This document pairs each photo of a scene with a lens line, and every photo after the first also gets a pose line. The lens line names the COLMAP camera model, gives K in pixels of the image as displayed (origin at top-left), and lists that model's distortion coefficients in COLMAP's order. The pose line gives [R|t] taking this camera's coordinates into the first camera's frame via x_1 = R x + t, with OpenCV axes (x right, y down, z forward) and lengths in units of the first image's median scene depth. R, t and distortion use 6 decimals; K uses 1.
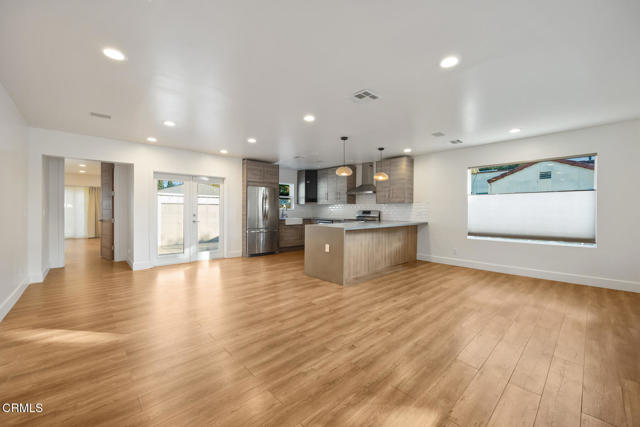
lens RADIAL K [[247.7, 0, 318.3], [0, 247.7, 213.0], [0, 0, 1]] dist [0.000671, 0.000516]
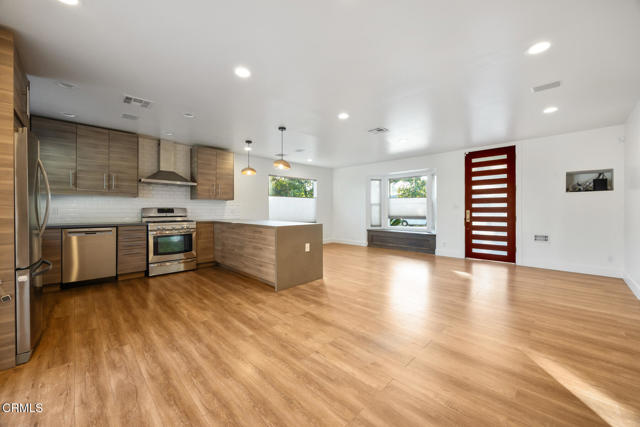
lens RADIAL K [[247.7, 0, 319.4], [0, 247.7, 208.7], [0, 0, 1]] dist [0.000671, 0.000516]
pose [[-0.020806, -0.006005, 0.999765, -0.535308], [0.008343, 0.999946, 0.006179, -0.007465], [-0.999749, 0.008470, -0.020755, 0.564194]]
